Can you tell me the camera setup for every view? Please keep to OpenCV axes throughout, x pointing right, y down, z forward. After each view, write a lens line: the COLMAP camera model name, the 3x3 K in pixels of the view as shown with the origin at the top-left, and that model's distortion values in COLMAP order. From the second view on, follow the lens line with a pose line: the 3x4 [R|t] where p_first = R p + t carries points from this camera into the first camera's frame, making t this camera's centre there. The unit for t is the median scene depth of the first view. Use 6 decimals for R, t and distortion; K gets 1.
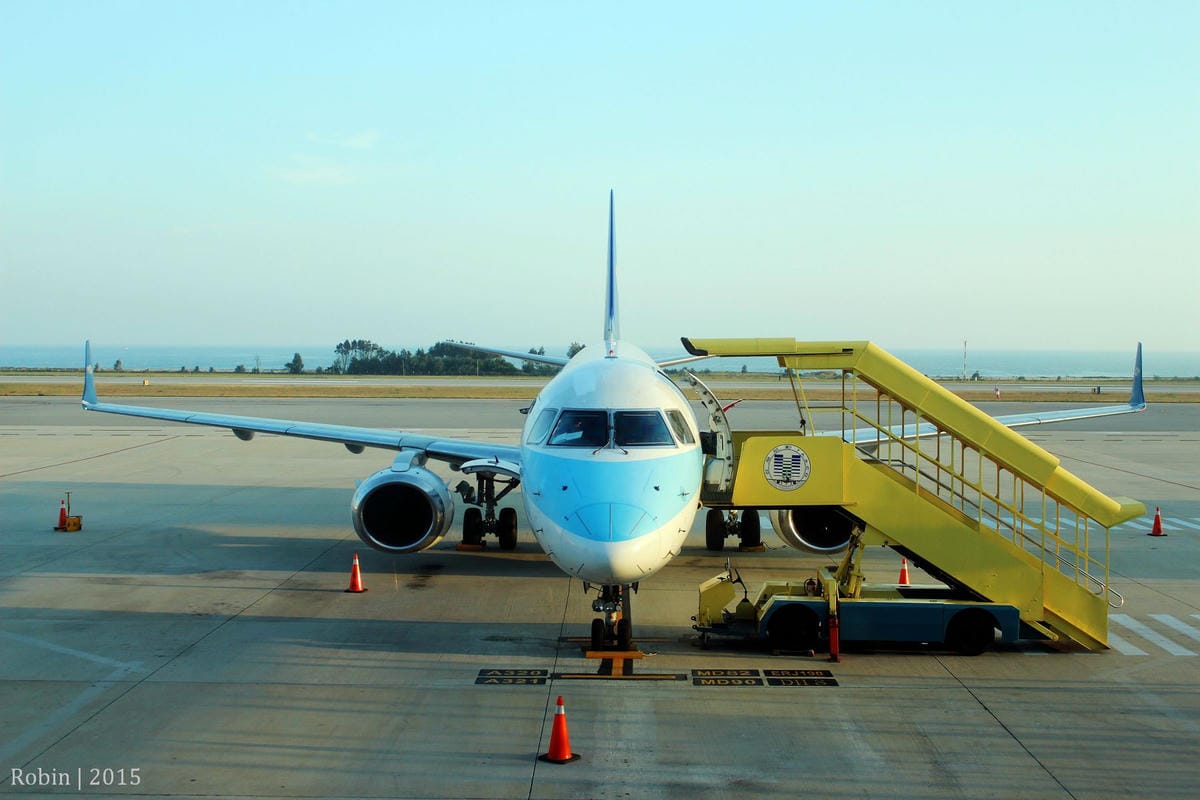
lens RADIAL K [[1705.4, 0, 600.0], [0, 1705.4, 400.0], [0, 0, 1]] dist [-0.090265, -0.001682]
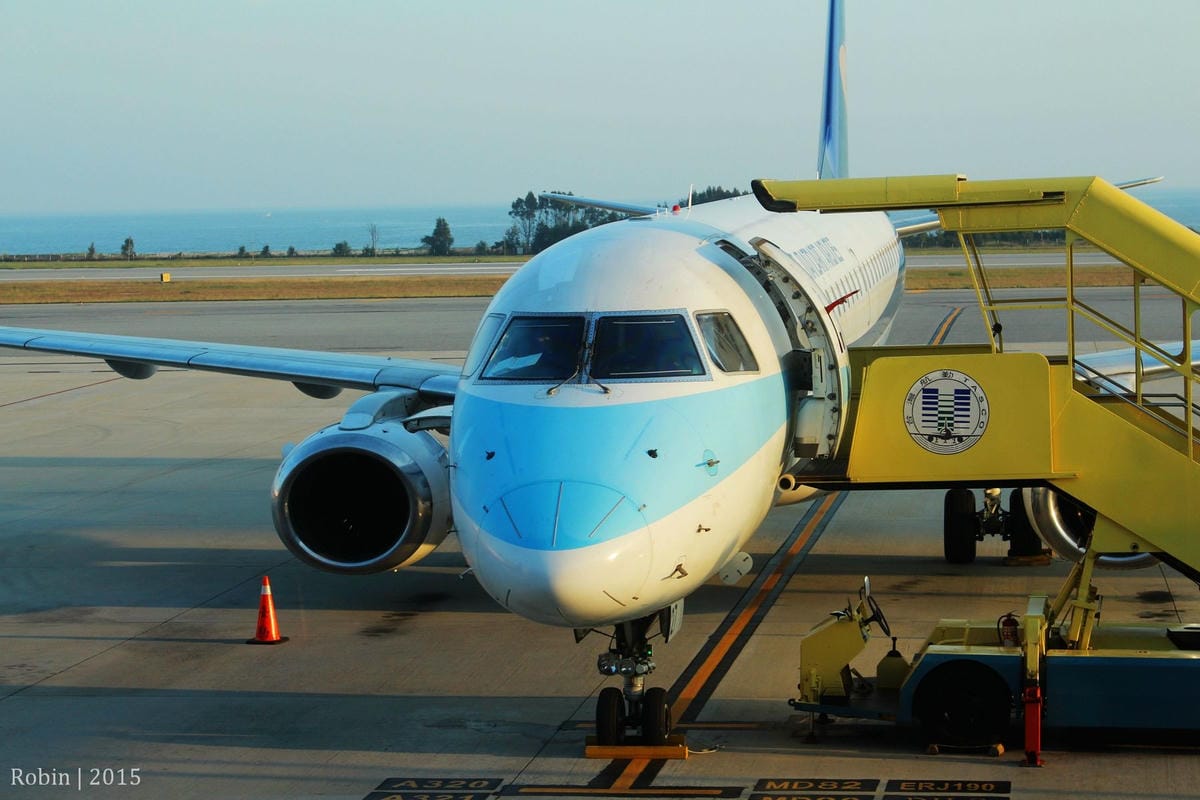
lens RADIAL K [[3097.1, 0, 600.0], [0, 3097.1, 400.0], [0, 0, 1]] dist [0.016492, 0.112484]
pose [[0.988671, -0.017013, -0.149135, 0.142891], [0.022102, 0.999226, 0.032535, 0.000854], [0.148466, -0.035462, 0.988282, -0.002089]]
